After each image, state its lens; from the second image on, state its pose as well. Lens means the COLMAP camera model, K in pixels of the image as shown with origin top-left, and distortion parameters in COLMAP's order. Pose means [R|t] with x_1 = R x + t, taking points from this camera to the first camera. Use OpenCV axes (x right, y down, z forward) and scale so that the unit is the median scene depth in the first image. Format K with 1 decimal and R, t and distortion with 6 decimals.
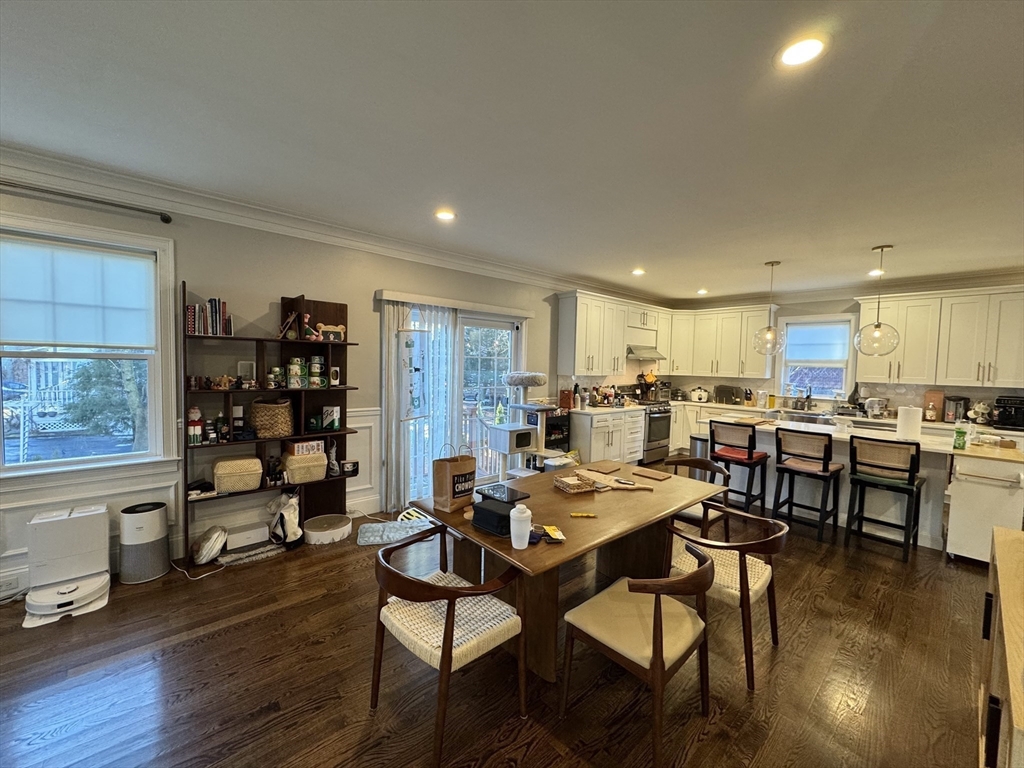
lens RADIAL K [[407.1, 0, 511.1], [0, 407.1, 382.7], [0, 0, 1]] dist [-0.004245, 0.000227]
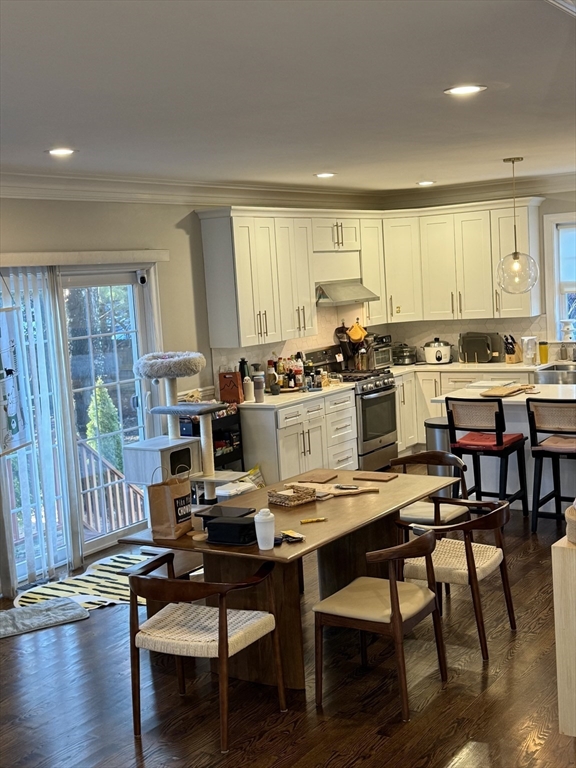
lens RADIAL K [[1009.0, 0, 290.4], [0, 1009.0, 388.5], [0, 0, 1]] dist [0.127749, 0.000000]
pose [[0.958857, -0.113627, 0.260158, -0.172801], [0.097214, 0.992422, 0.075153, -0.063081], [-0.266726, -0.046770, 0.962637, -0.476832]]
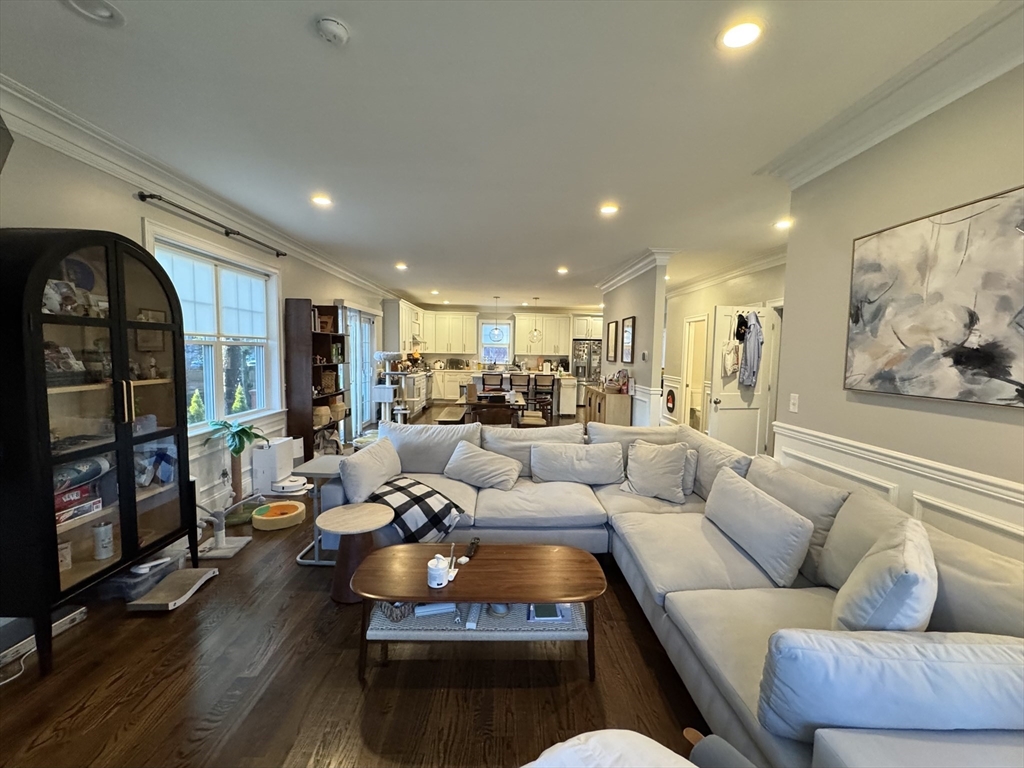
lens RADIAL K [[407.1, 0, 513.0], [0, 407.1, 381.0], [0, 0, 1]] dist [-0.004245, 0.000227]
pose [[0.648319, -0.068902, 0.758245, -0.741107], [0.033196, 0.997508, 0.062260, 0.003987], [-0.760645, -0.015194, 0.648990, -0.338816]]
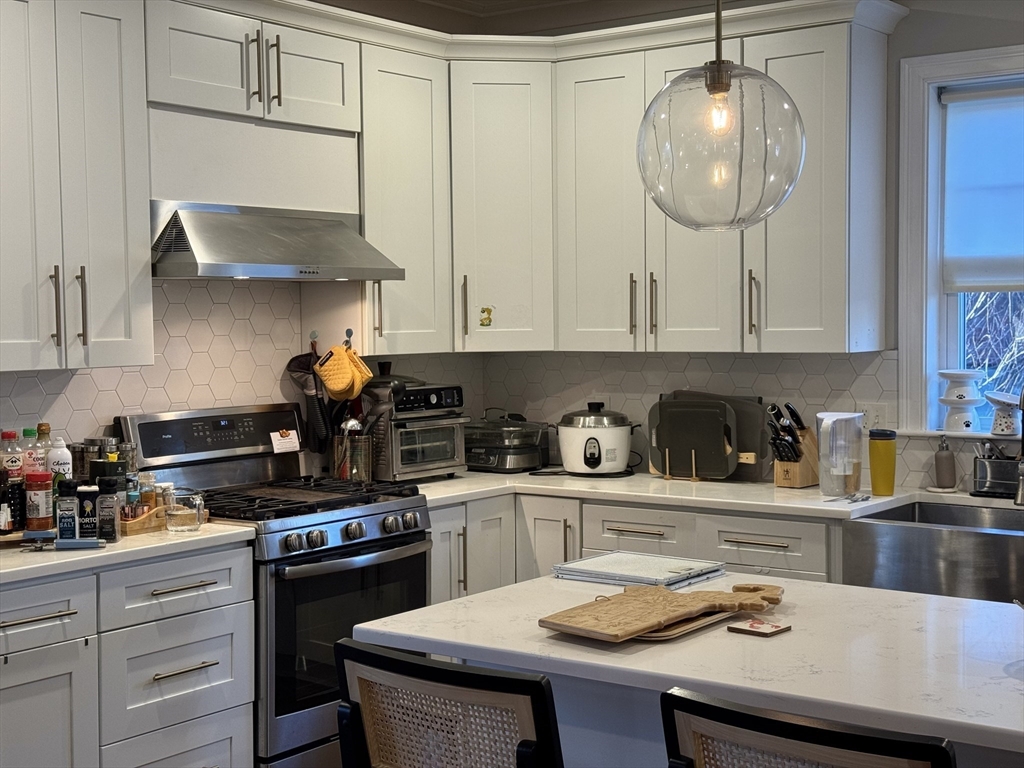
lens RADIAL K [[1501.3, 0, 509.8], [0, 1501.3, 378.4], [0, 0, 1]] dist [0.122777, 0.000000]
pose [[0.977547, -0.041872, 0.206515, 0.340707], [0.042374, 0.999100, 0.001993, -0.007265], [-0.206413, 0.006803, 0.978441, 0.320943]]
